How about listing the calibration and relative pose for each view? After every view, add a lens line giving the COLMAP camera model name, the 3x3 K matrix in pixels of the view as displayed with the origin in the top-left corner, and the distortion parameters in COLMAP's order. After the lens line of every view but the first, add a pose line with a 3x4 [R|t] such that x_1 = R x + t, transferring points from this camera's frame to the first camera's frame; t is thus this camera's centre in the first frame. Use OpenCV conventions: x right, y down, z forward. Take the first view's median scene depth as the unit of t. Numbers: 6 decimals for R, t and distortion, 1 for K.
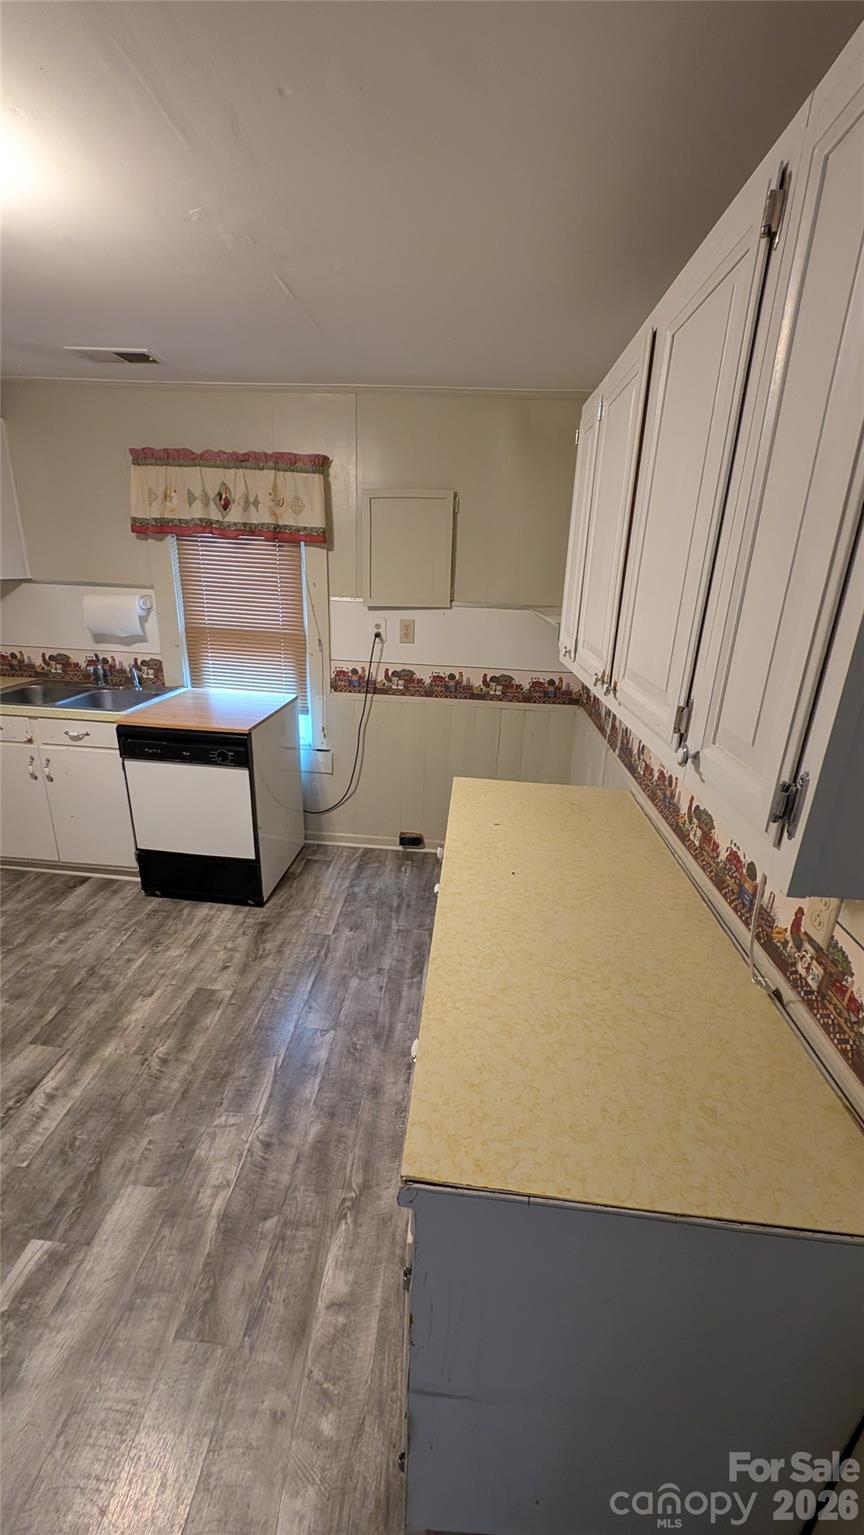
lens RADIAL K [[574.6, 0, 428.4], [0, 574.6, 763.2], [0, 0, 1]] dist [0.022337, -0.013166]
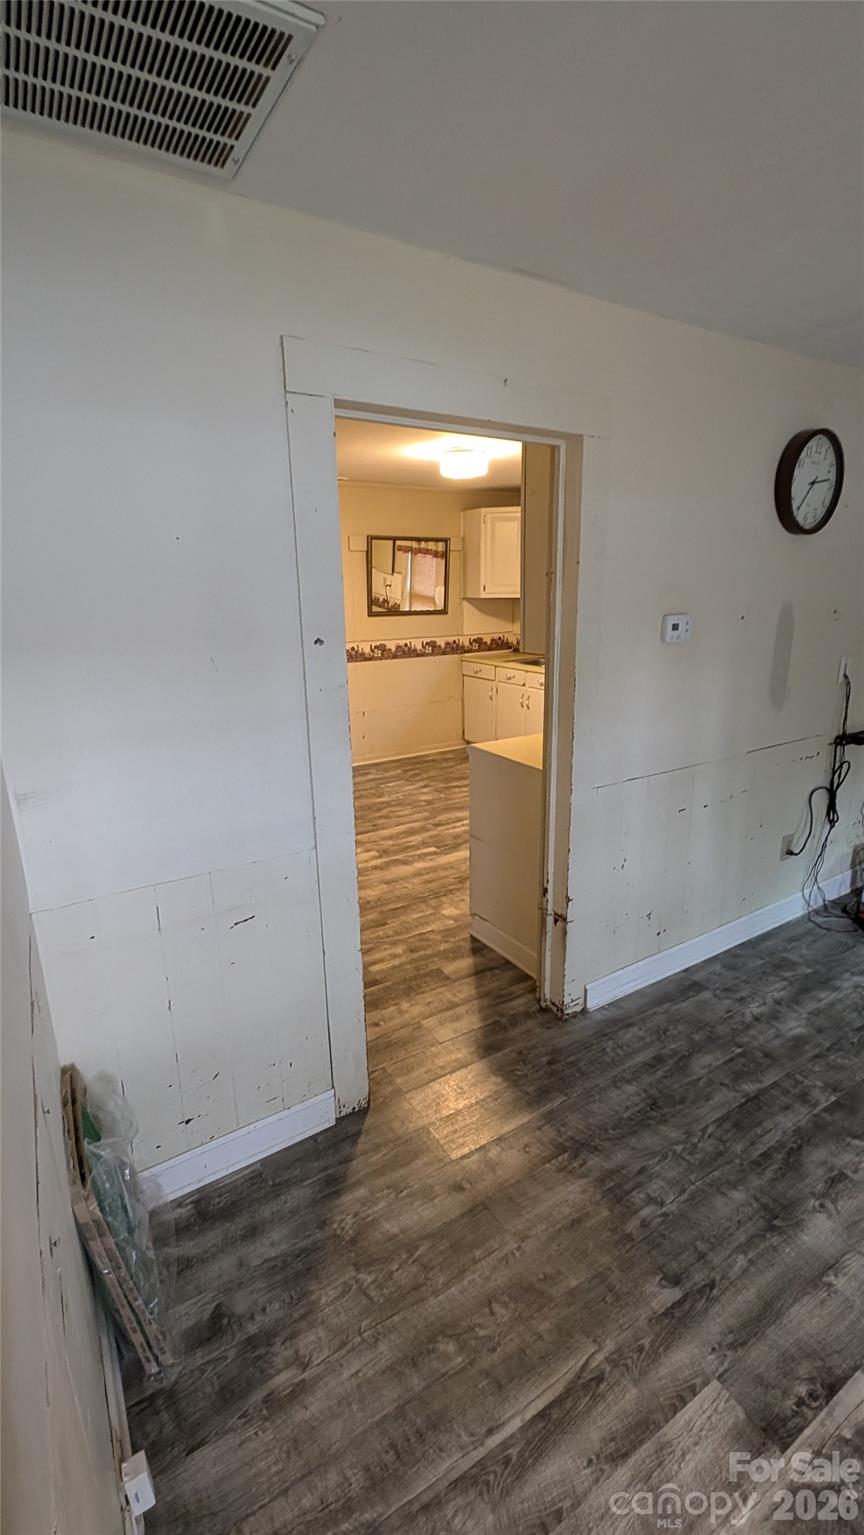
lens RADIAL K [[675.6, 0, 432.0], [0, 675.6, 767.5], [0, 0, 1]] dist [0.000478, -0.024766]
pose [[0.588346, 0.165395, -0.791513, 0.813431], [-0.226655, 0.973349, 0.034914, 0.195679], [0.776193, 0.158859, 0.610154, -0.439144]]
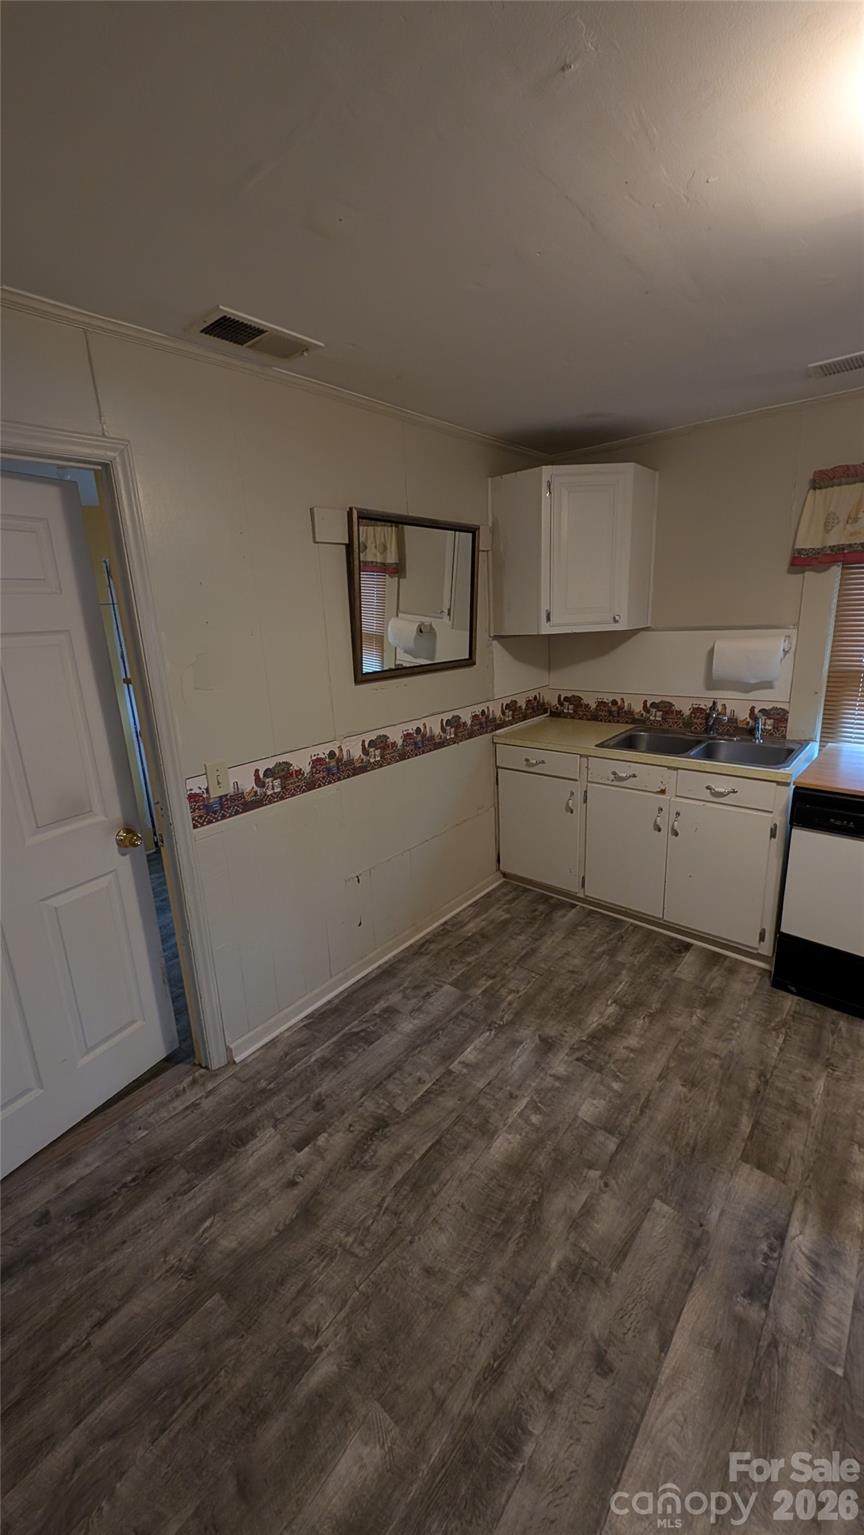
lens RADIAL K [[574.6, 0, 428.4], [0, 574.6, 763.2], [0, 0, 1]] dist [0.022337, -0.013166]
pose [[0.802803, 0.077058, -0.591244, -0.426170], [-0.117269, 0.992651, -0.029856, -0.010789], [0.584598, 0.093303, 0.805940, -0.005648]]
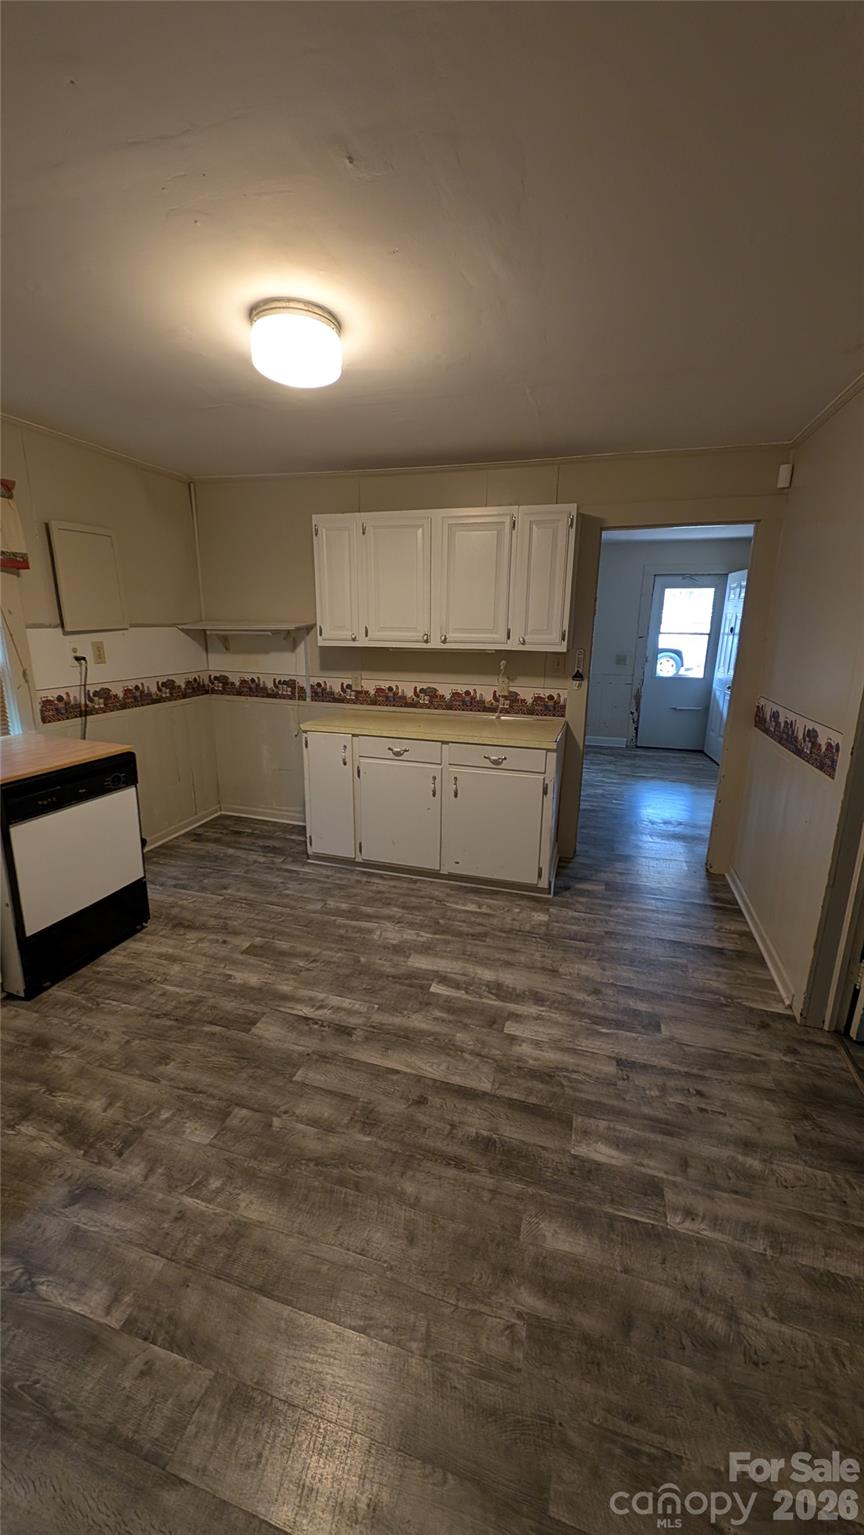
lens RADIAL K [[571.6, 0, 428.2], [0, 571.6, 763.2], [0, 0, 1]] dist [0.025296, -0.019149]
pose [[0.206746, -0.271692, 0.939915, -1.054664], [0.315976, 0.927734, 0.198668, -0.059363], [-0.925967, 0.255917, 0.277653, 0.192402]]
